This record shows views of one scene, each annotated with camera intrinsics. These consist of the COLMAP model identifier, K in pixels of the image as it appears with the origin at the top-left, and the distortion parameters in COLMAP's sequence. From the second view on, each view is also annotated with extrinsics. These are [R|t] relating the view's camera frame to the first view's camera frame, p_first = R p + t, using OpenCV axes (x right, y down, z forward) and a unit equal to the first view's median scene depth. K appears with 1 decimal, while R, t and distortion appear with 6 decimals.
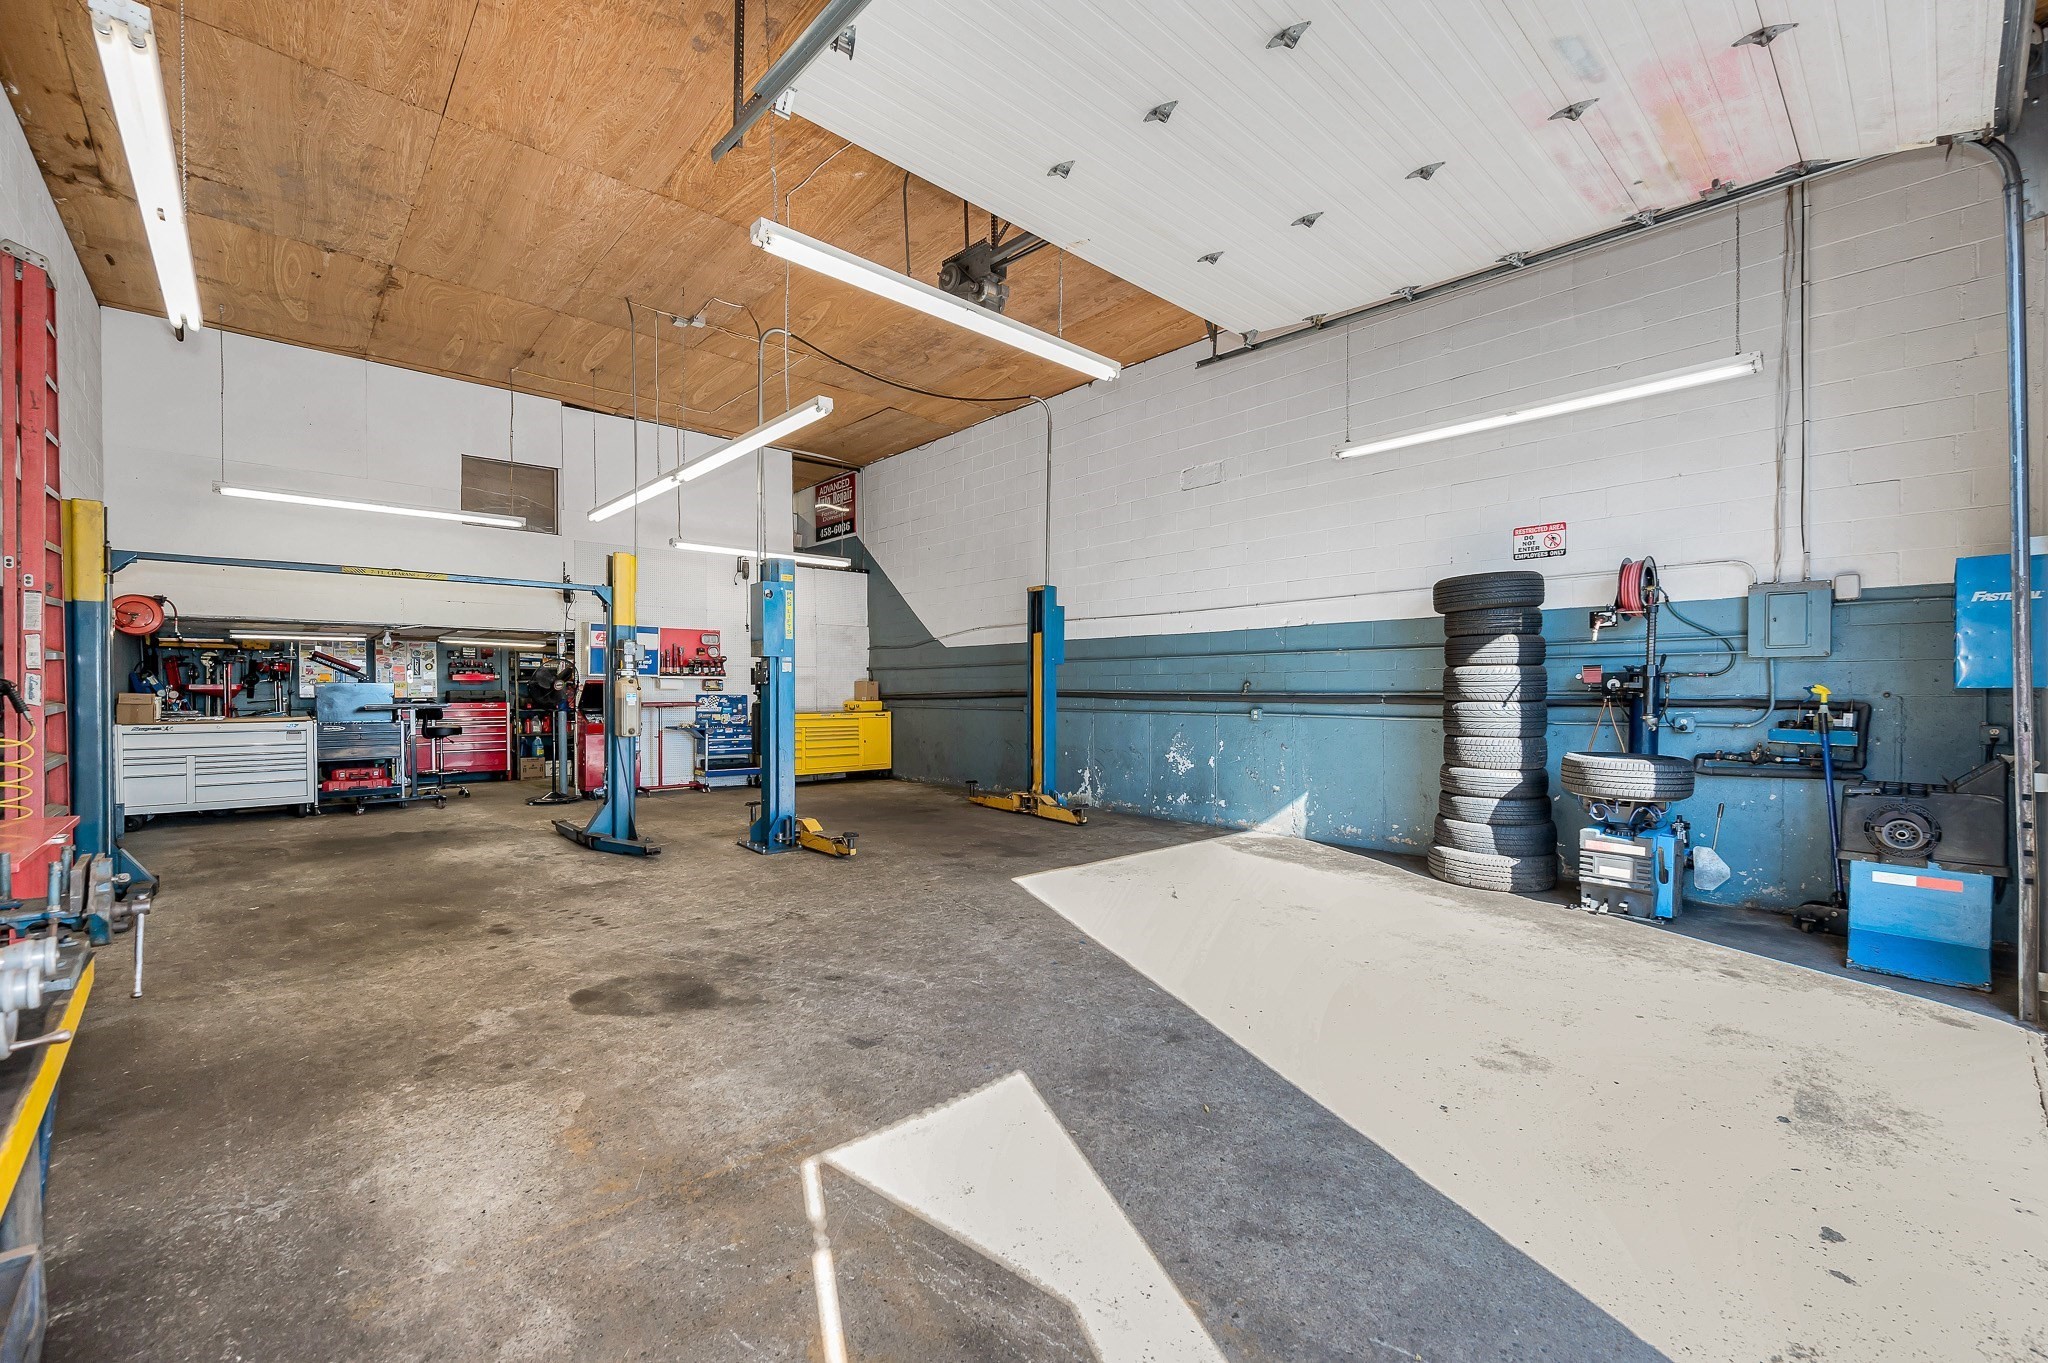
lens RADIAL K [[860.3, 0, 1076.8], [0, 860.3, 694.2], [0, 0, 1]] dist [-0.002809, -0.000514]
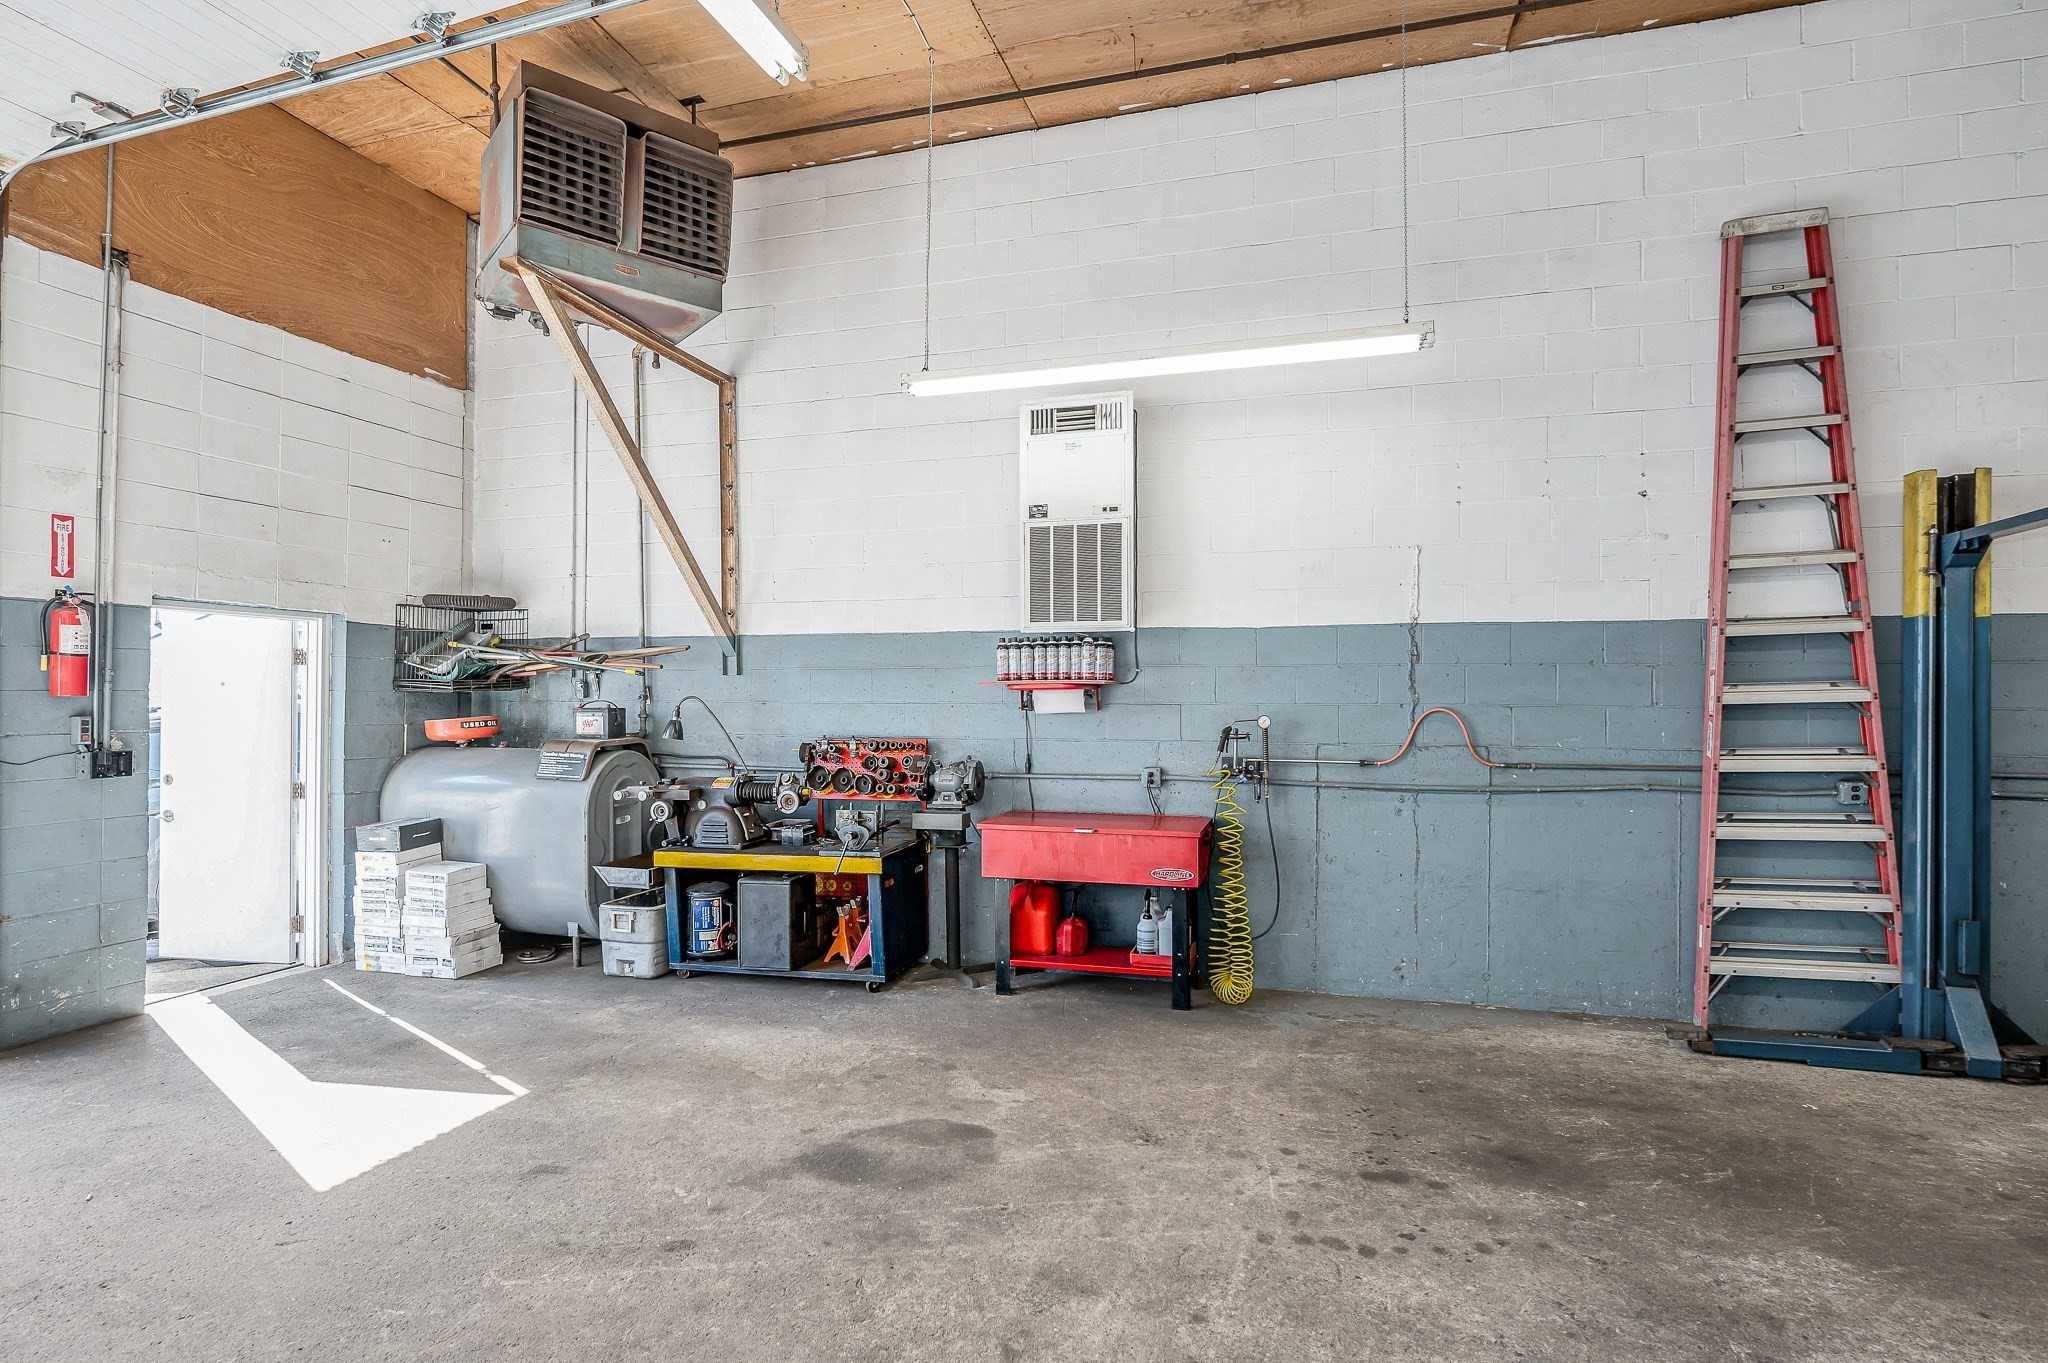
lens RADIAL K [[1052.3, 0, 1075.5], [0, 1052.3, 687.8], [0, 0, 1]] dist [-0.000640, -0.001966]
pose [[-0.880503, -0.005818, -0.474005, -0.089863], [-0.004590, 0.999982, -0.003748, -0.027626], [0.474019, -0.001124, -0.880514, 0.896364]]
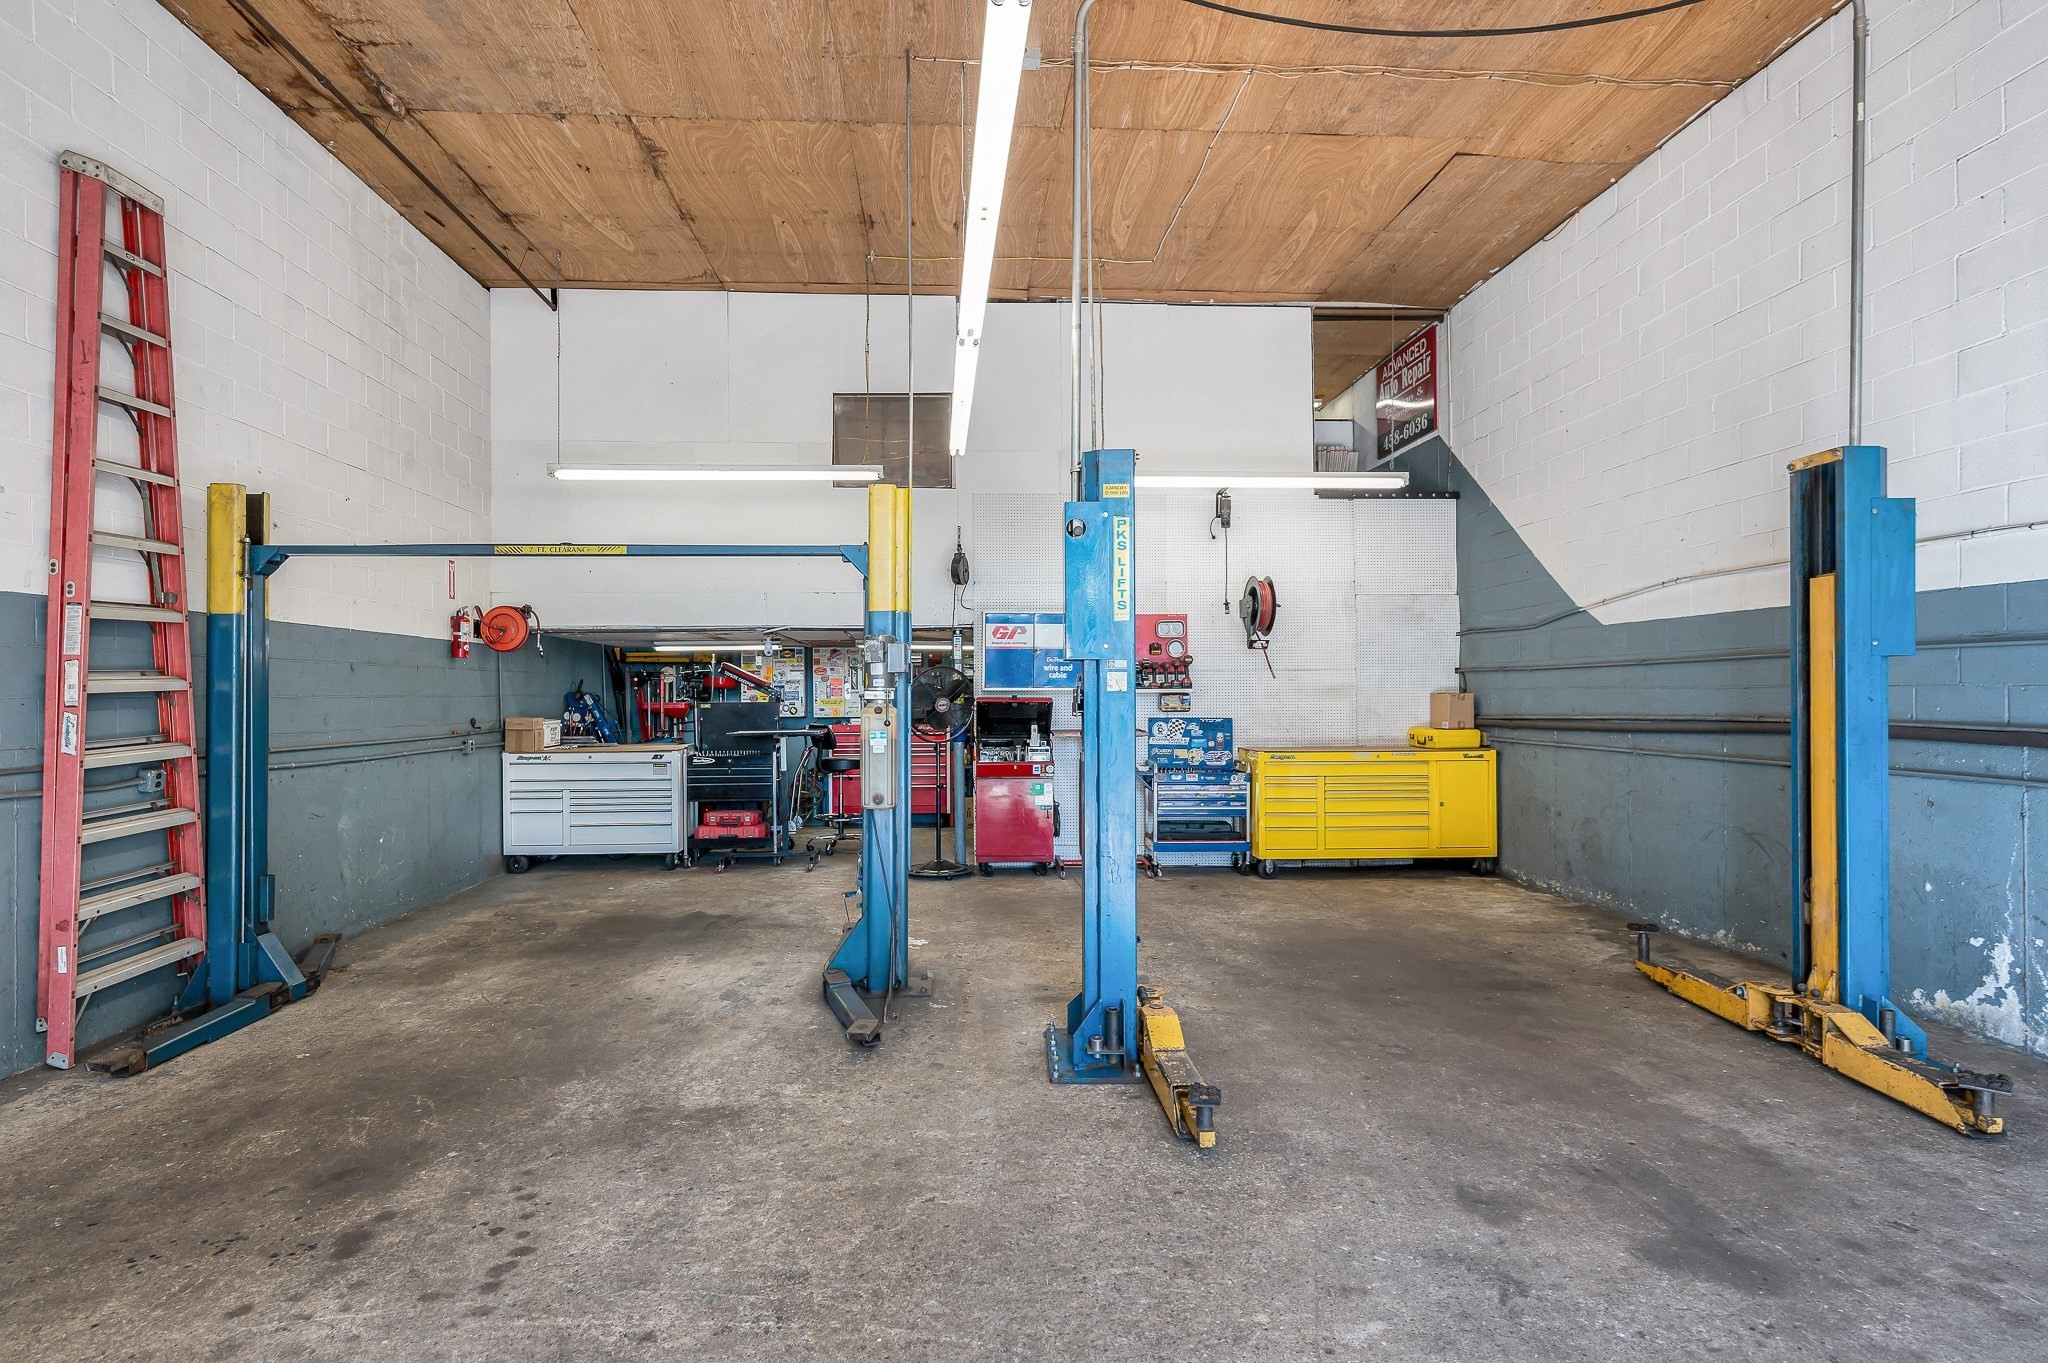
lens RADIAL K [[1085.7, 0, 971.8], [0, 1085.7, 687.8], [0, 0, 1]] dist [-0.001193, 0.000538]
pose [[0.732992, -0.005998, -0.680211, 0.006071], [0.000087, 0.999962, -0.008723, -0.020534], [0.680238, 0.006335, 0.732964, 0.463177]]
